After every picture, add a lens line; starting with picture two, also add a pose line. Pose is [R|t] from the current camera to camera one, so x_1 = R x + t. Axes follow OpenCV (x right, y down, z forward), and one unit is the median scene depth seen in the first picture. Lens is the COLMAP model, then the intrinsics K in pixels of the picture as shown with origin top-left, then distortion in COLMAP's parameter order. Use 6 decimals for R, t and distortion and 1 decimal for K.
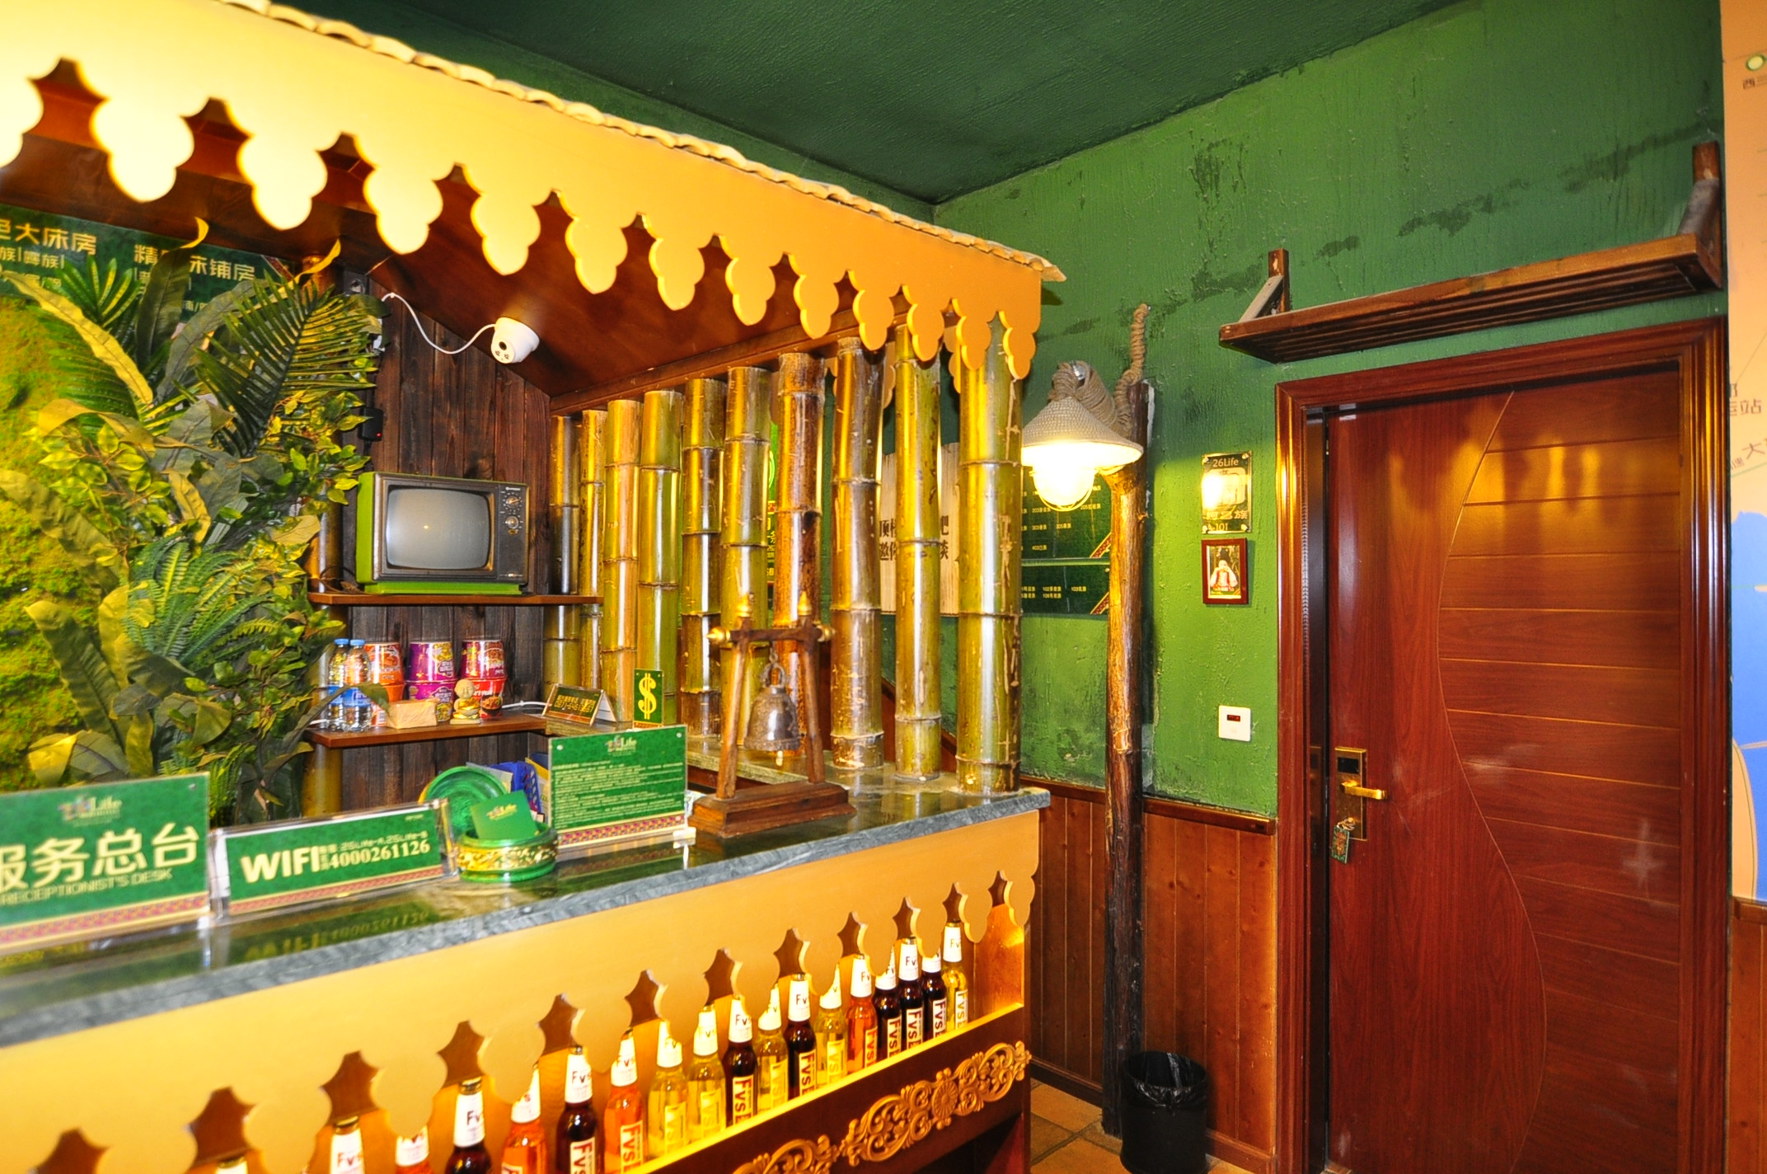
lens RADIAL K [[1037.9, 0, 879.8], [0, 1037.9, 585.5], [0, 0, 1]] dist [-0.015573, -0.000346]
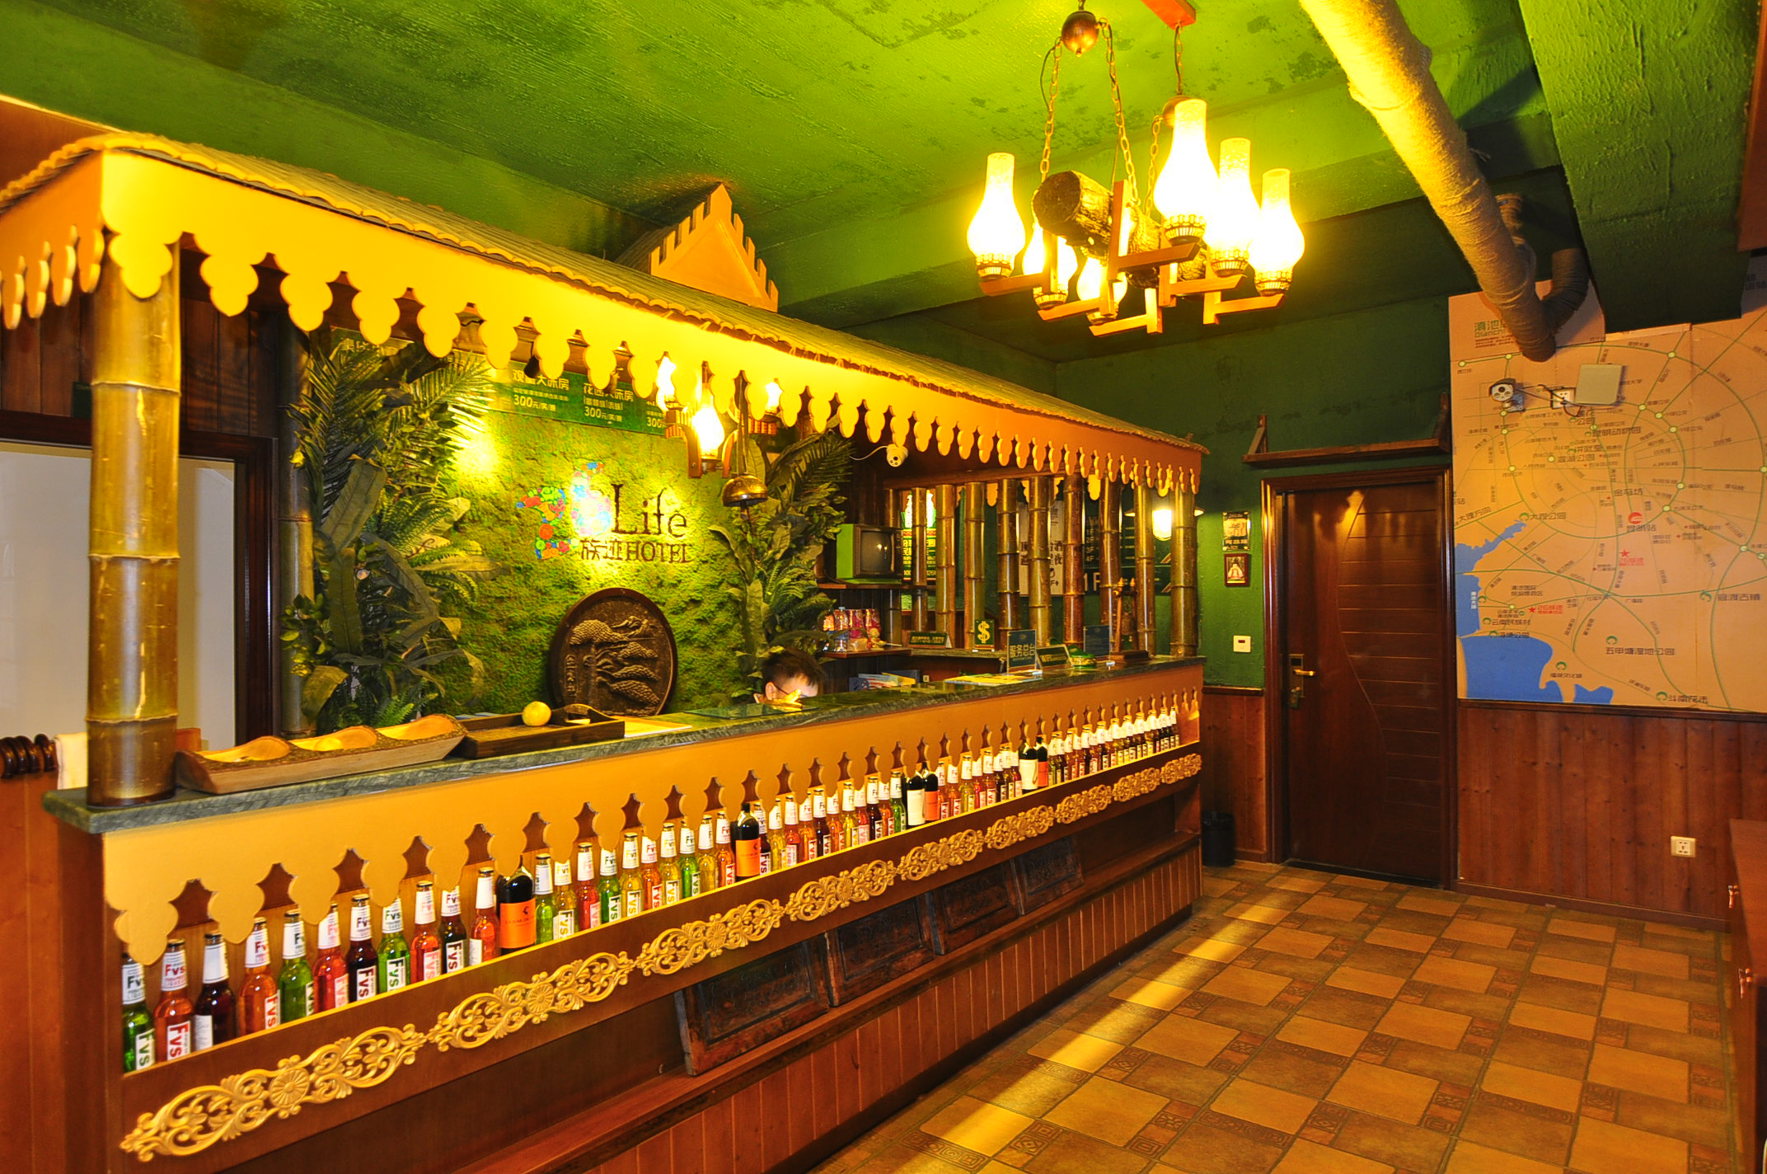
lens RADIAL K [[1037.9, 0, 886.8], [0, 1037.9, 585.8], [0, 0, 1]] dist [-0.015573, -0.000346]
pose [[0.990014, -0.010734, 0.140556, -0.666763], [0.011324, 0.999930, -0.003397, 0.018189], [-0.140510, 0.004955, 0.990067, -0.967033]]
